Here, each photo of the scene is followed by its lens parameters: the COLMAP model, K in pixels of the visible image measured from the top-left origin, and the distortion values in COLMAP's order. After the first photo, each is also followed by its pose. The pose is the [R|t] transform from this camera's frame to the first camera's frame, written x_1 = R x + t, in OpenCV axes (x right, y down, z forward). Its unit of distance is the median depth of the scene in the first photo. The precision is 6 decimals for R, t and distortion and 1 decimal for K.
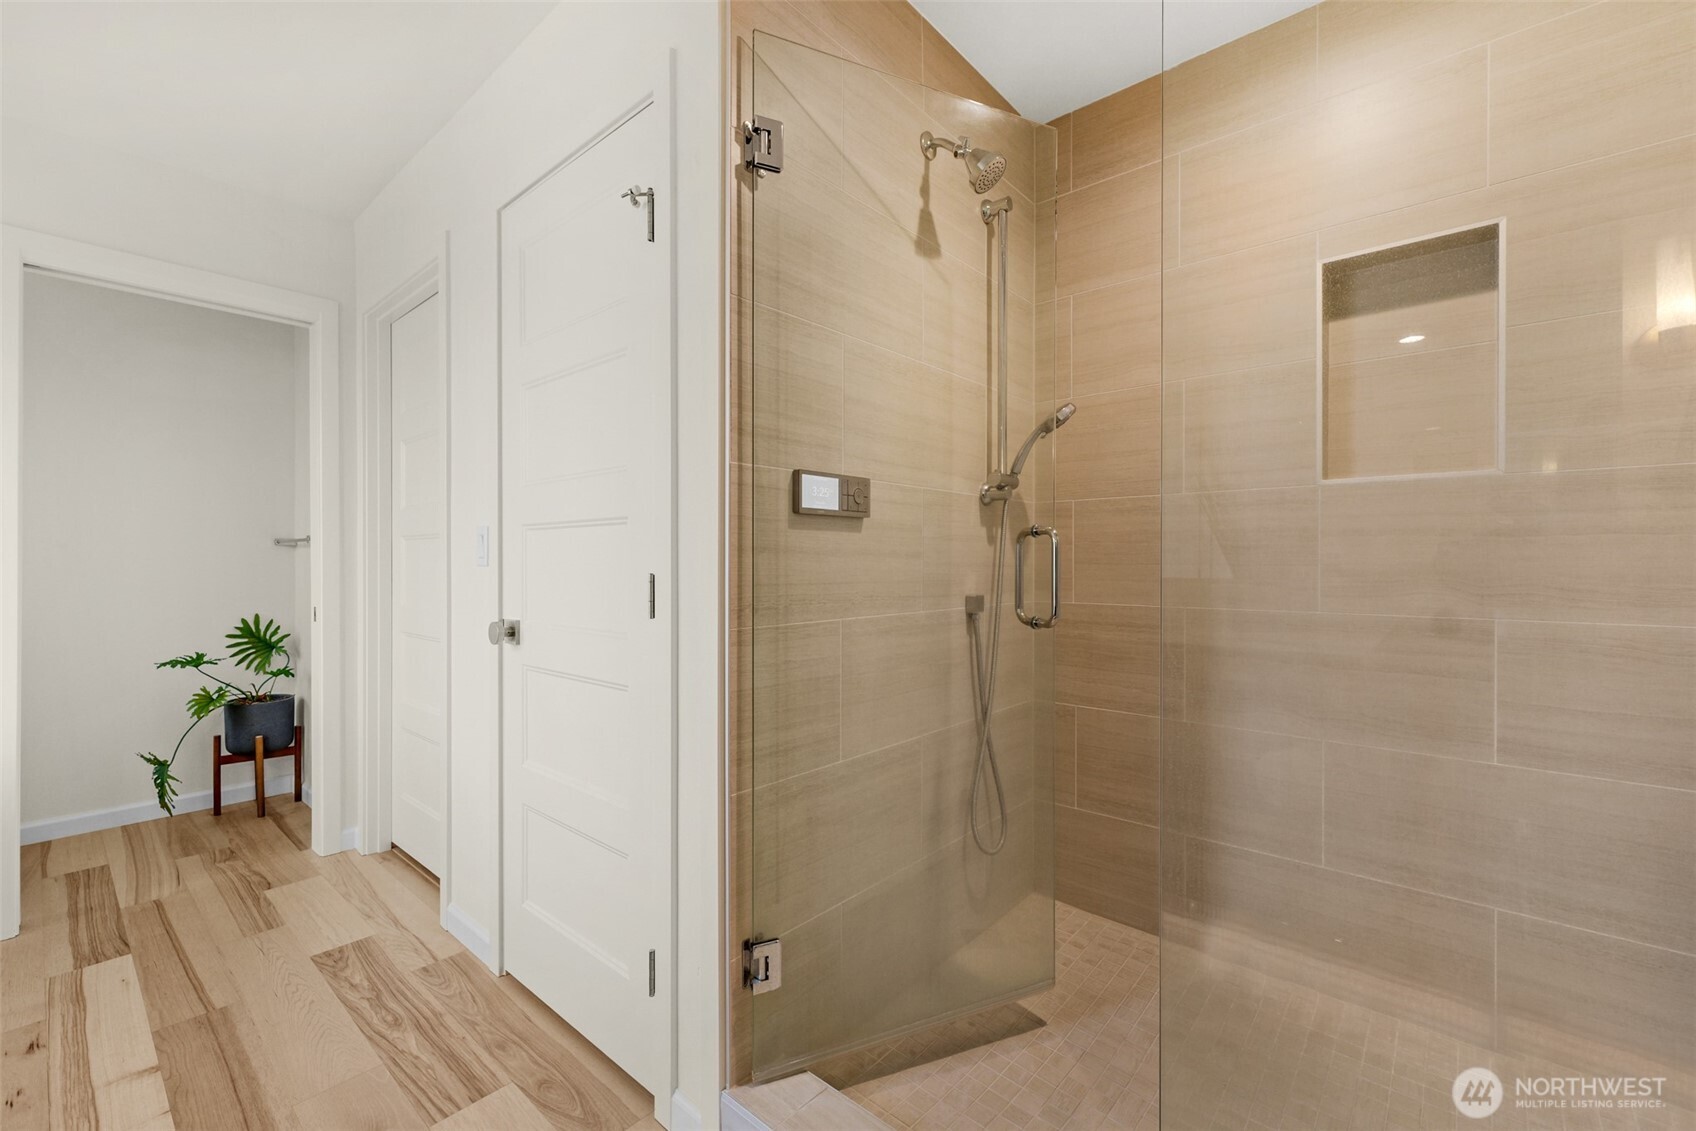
lens RADIAL K [[704.9, 0, 844.0], [0, 704.9, 569.7], [0, 0, 1]] dist [0.002328, -0.000772]
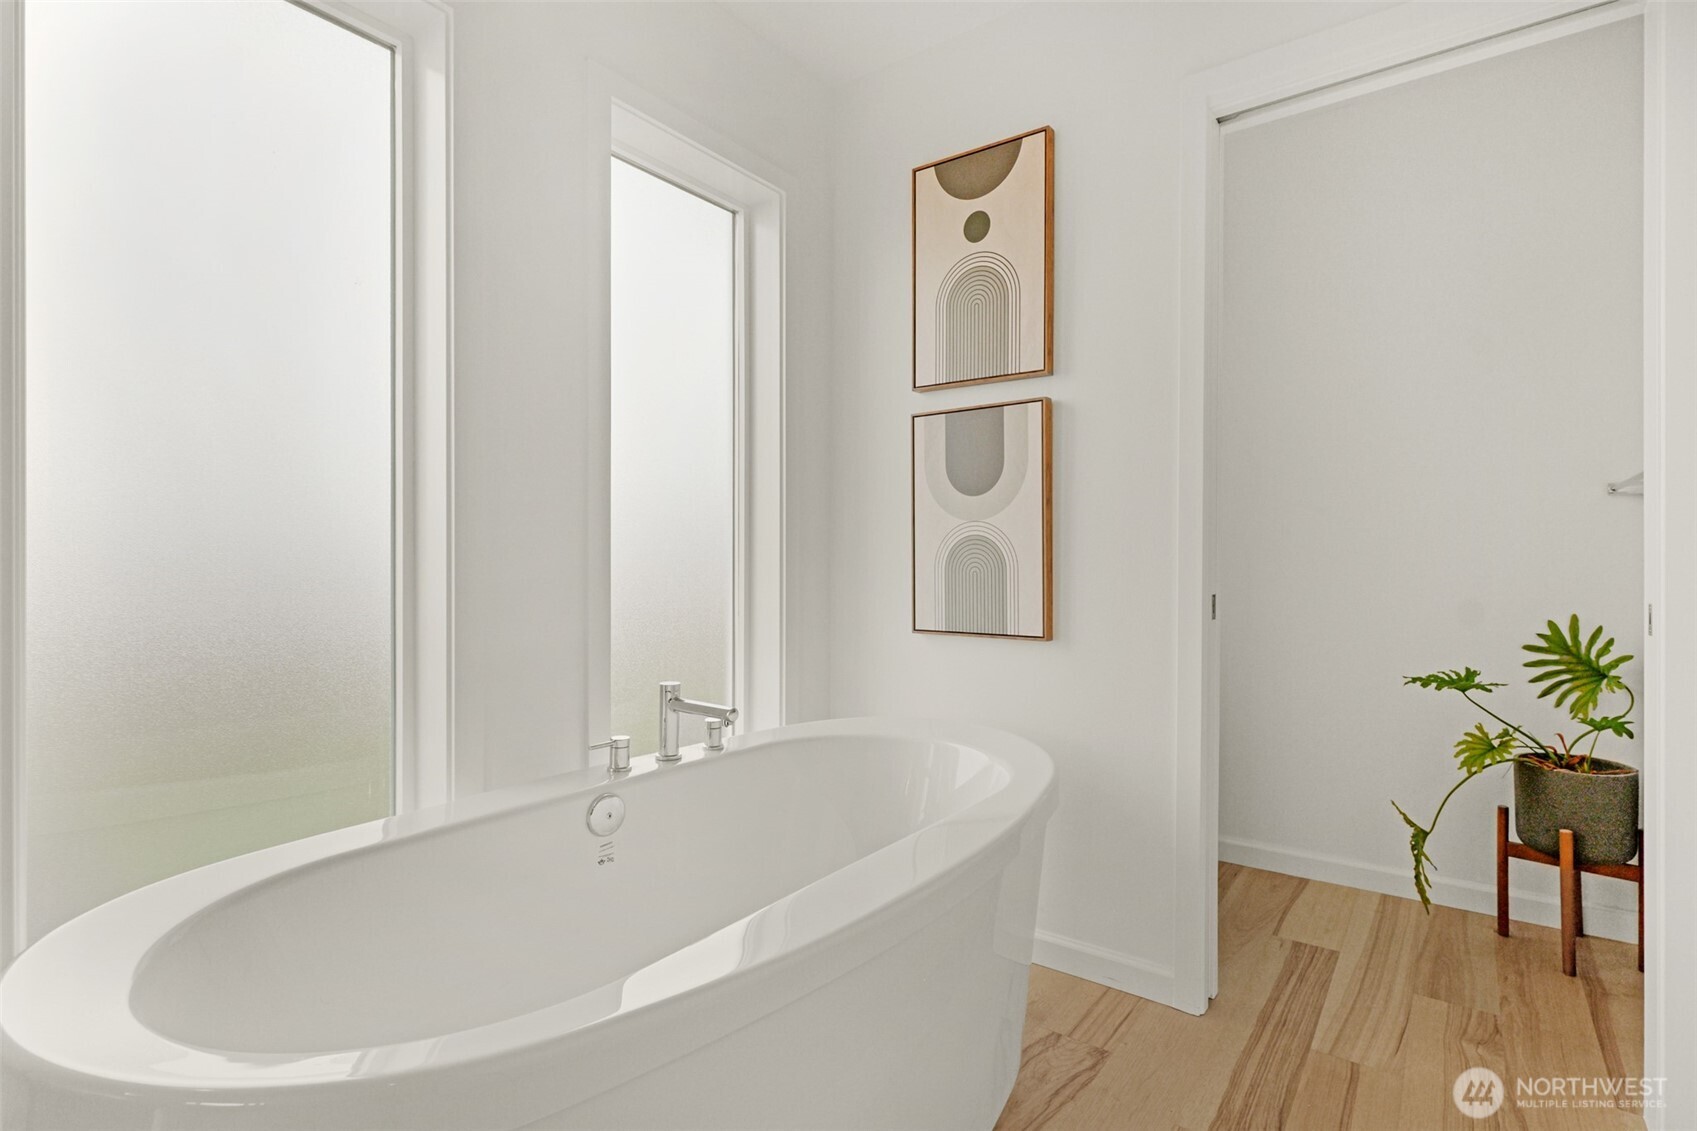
lens RADIAL K [[805.1, 0, 888.1], [0, 805.1, 563.3], [0, 0, 1]] dist [0.005518, -0.000947]
pose [[0.098898, 0.001324, -0.995097, -0.250624], [-0.008994, 0.999959, 0.000436, 0.027876], [0.995057, 0.008907, 0.098906, 0.414684]]
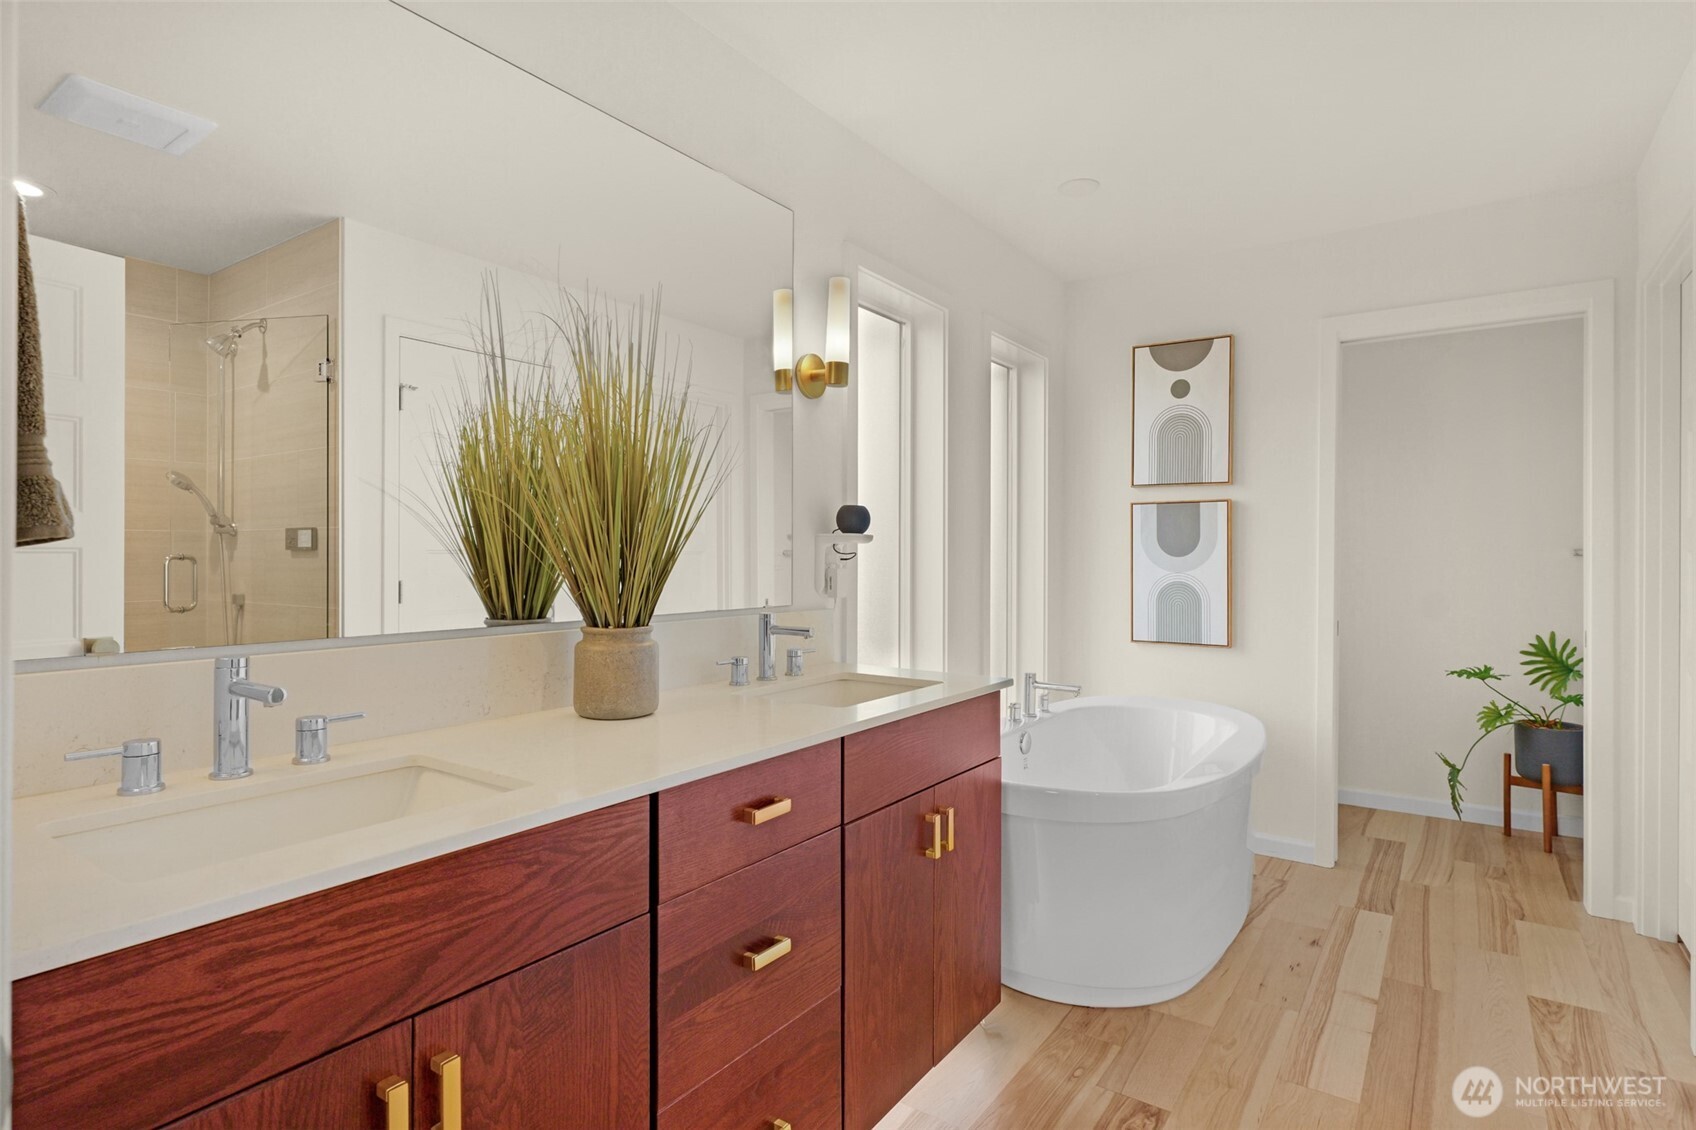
lens RADIAL K [[876.4, 0, 841.6], [0, 876.4, 554.3], [0, 0, 1]] dist [0.002690, 0.000587]
pose [[0.105701, -0.000919, -0.994398, 0.231860], [-0.011056, 0.999937, -0.002099, -0.028540], [0.994336, 0.011216, 0.105684, -0.046005]]
